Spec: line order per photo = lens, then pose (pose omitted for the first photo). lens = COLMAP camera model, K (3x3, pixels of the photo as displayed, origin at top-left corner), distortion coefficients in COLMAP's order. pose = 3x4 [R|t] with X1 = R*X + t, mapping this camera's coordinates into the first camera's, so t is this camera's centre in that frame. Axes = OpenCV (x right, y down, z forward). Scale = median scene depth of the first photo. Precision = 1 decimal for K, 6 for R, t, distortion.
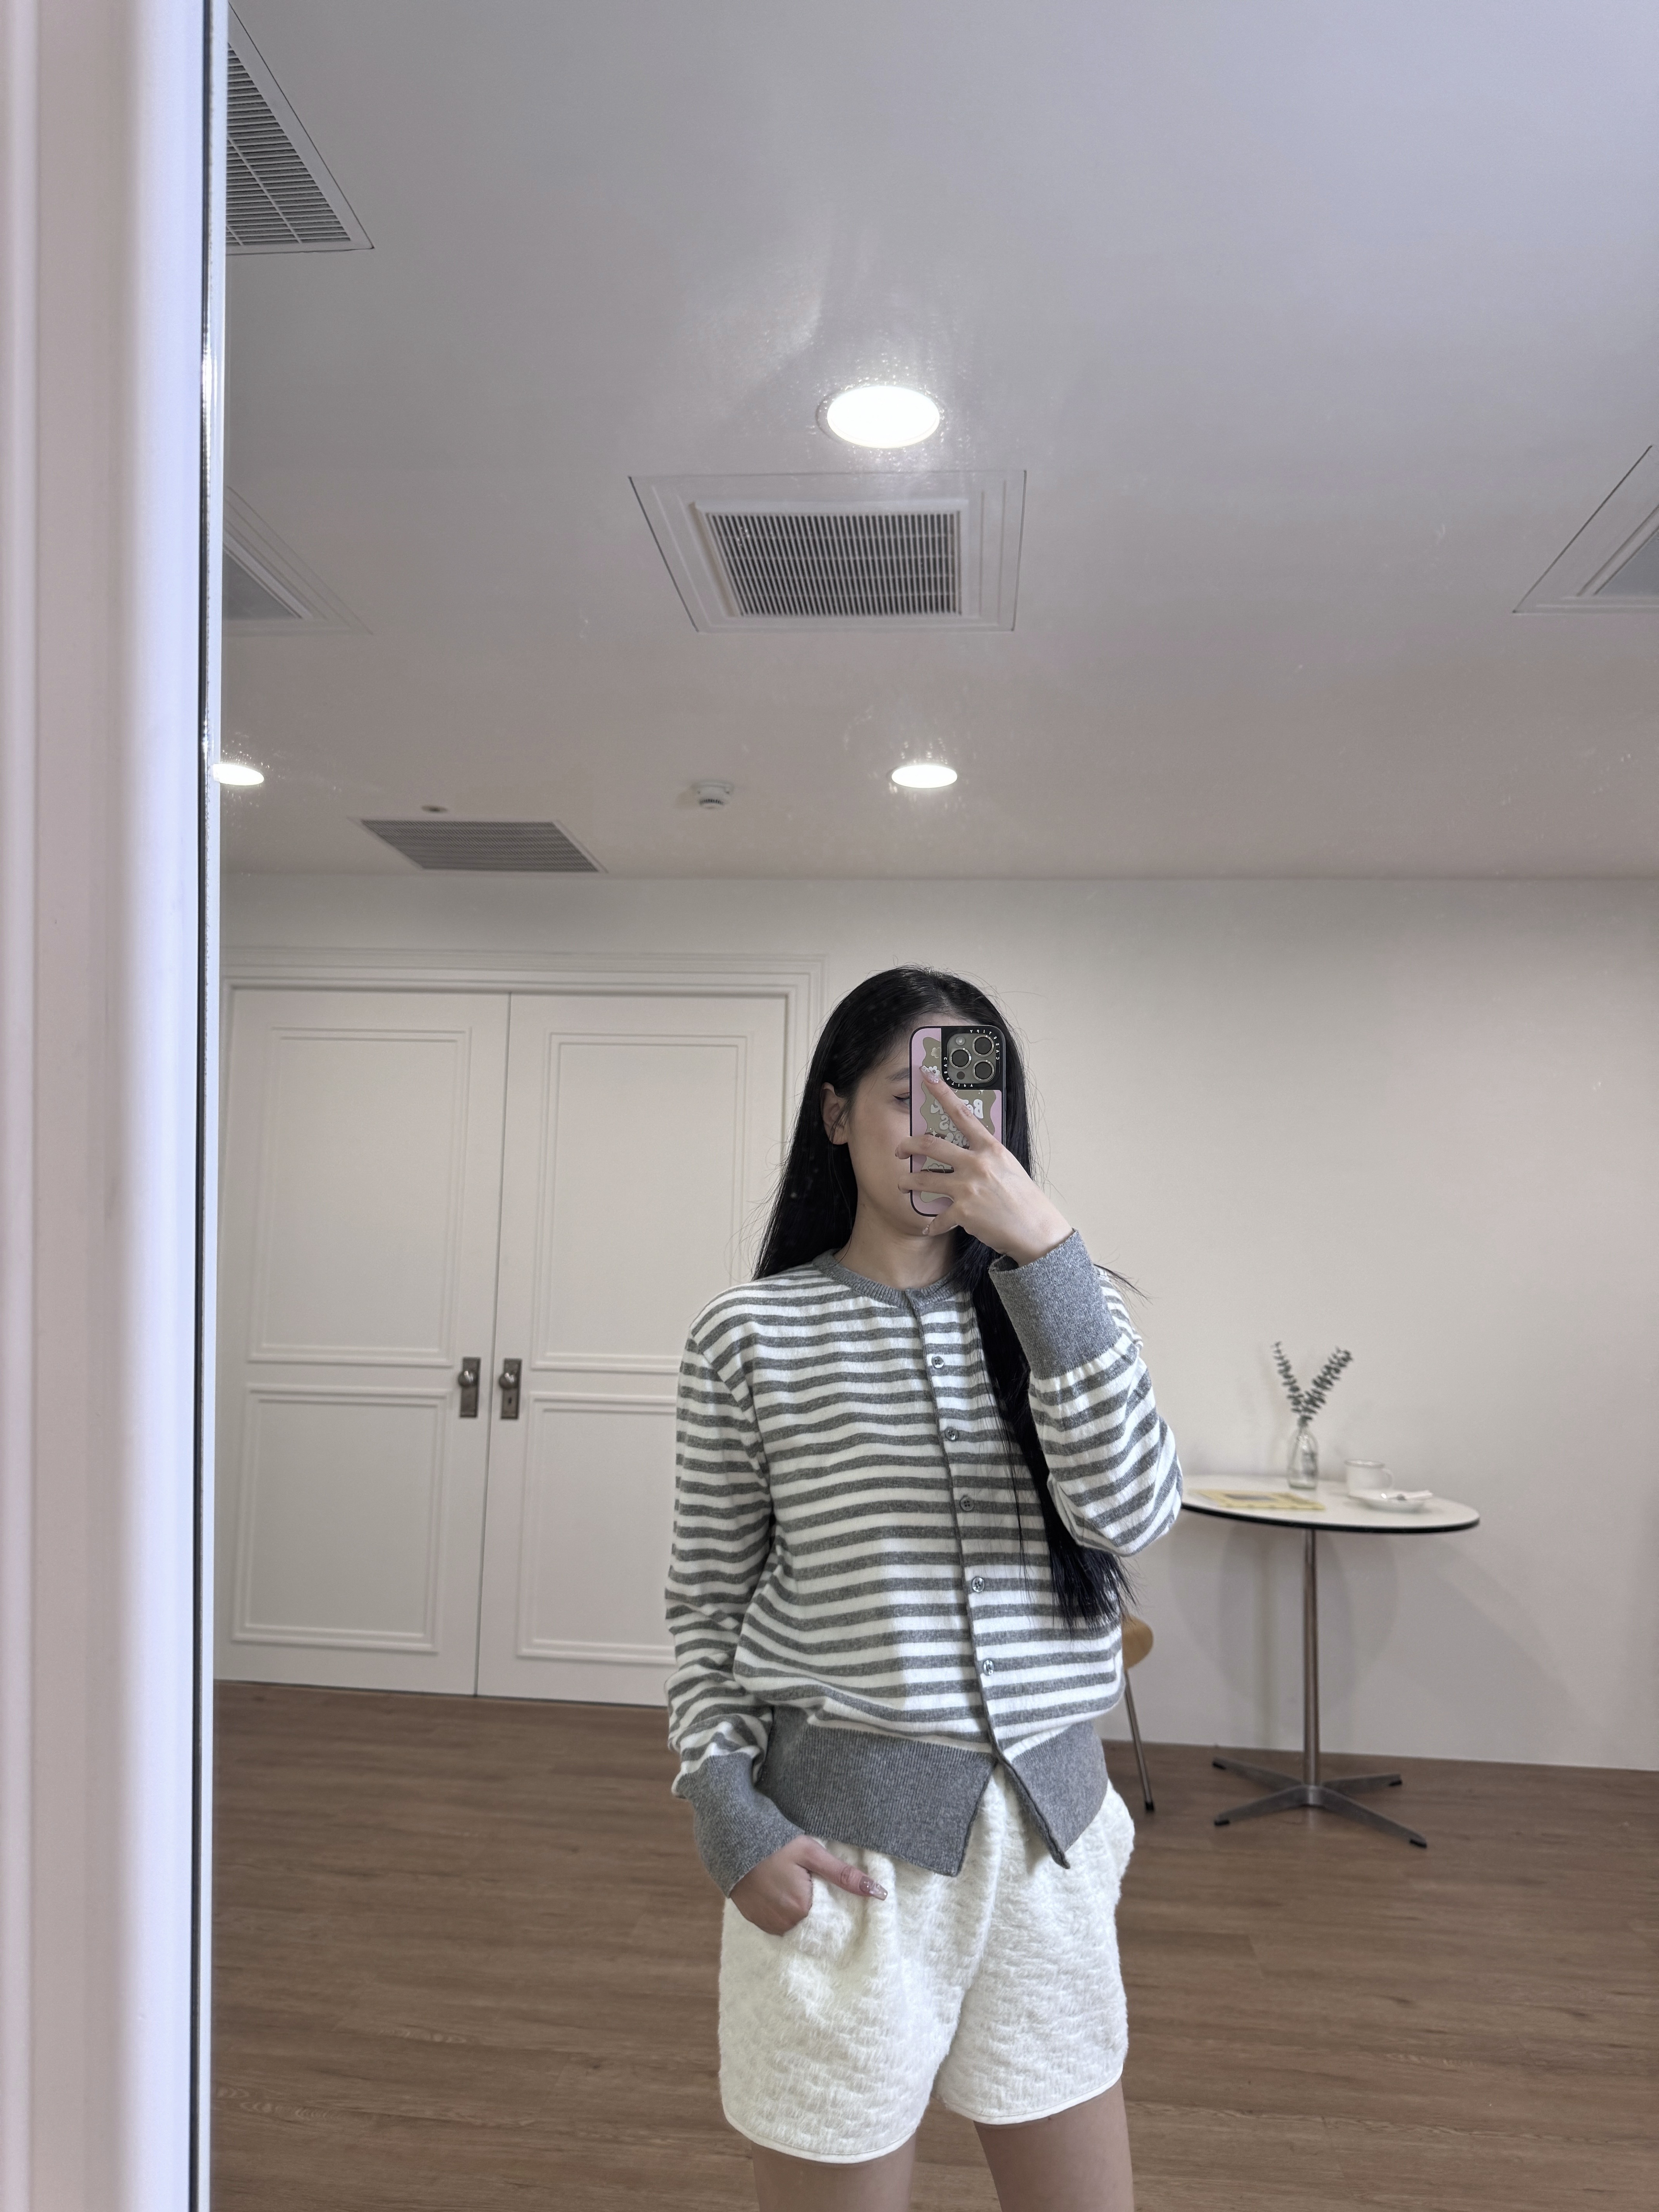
lens RADIAL K [[1604.1, 0, 829.5], [0, 1604.1, 1106.0], [0, 0, 1]] dist [-0.007280, -0.005723]
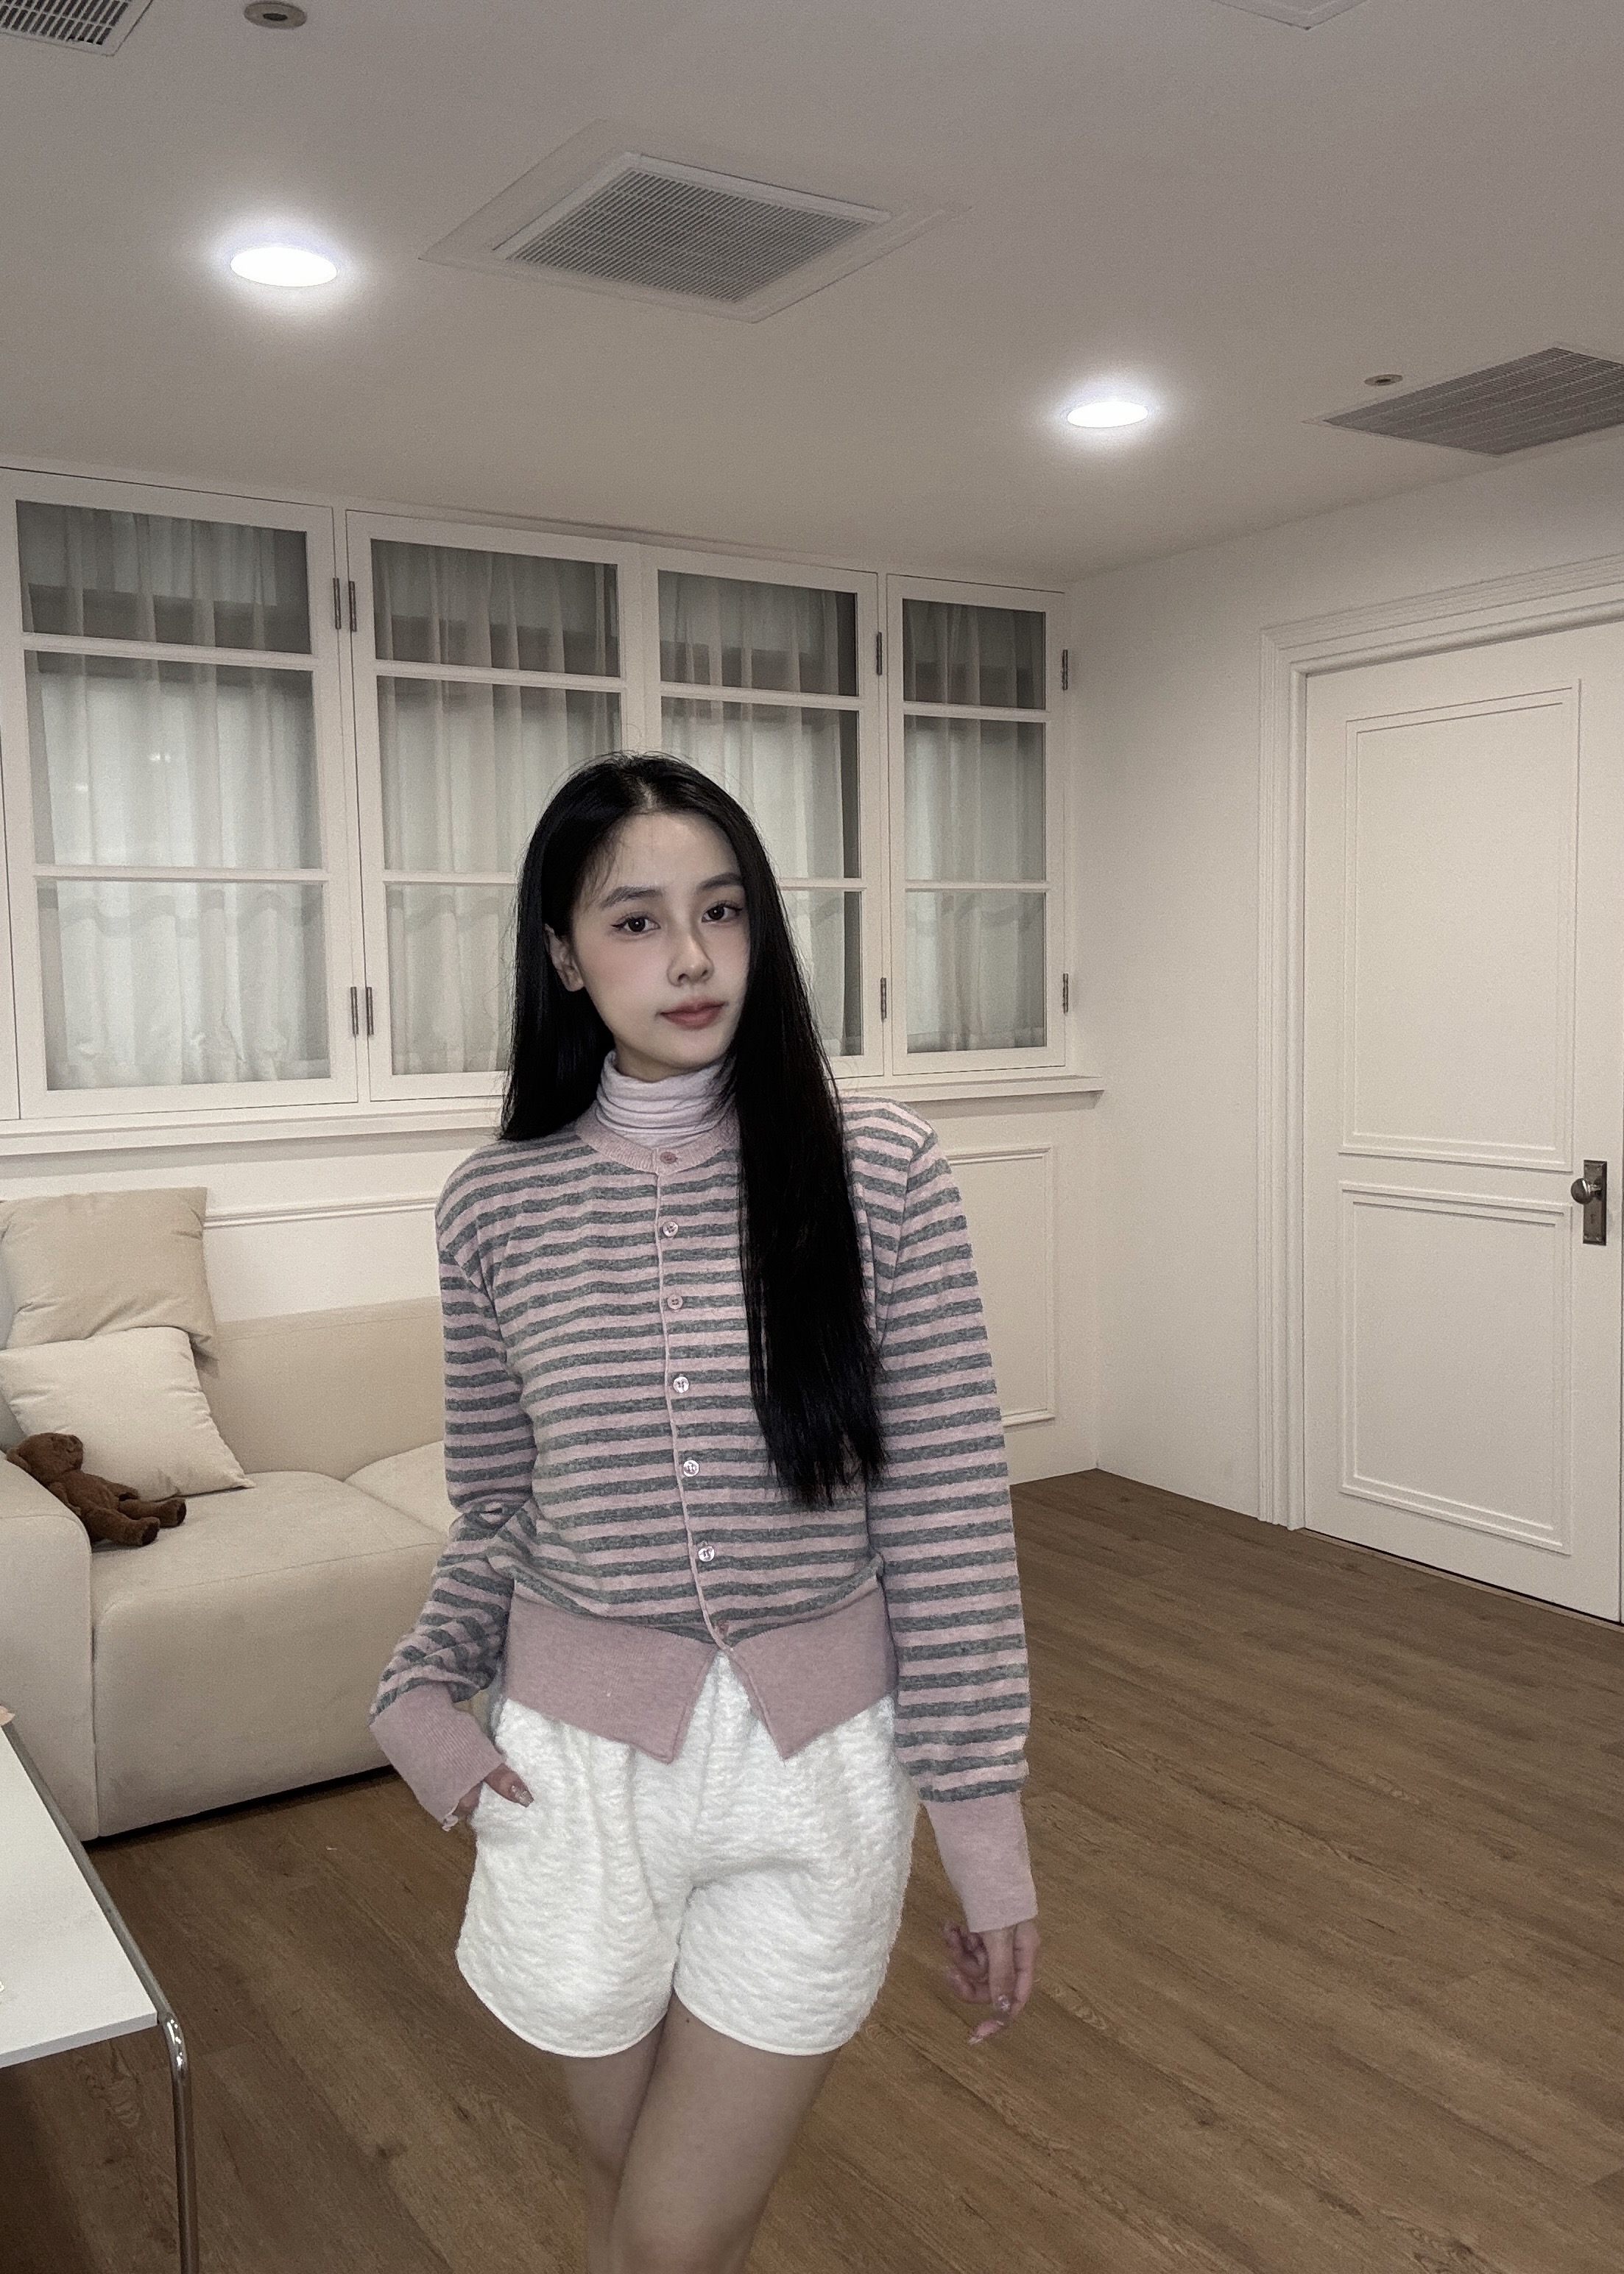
lens RADIAL K [[2029.0, 0, 812.0], [0, 2029.0, 1137.0], [0, 0, 1]] dist [0.136972, -0.183548]
pose [[0.620737, 0.024464, -0.783637, 0.378960], [0.109667, 0.986977, 0.117682, 0.004693], [0.776311, -0.158989, 0.609970, 0.253977]]
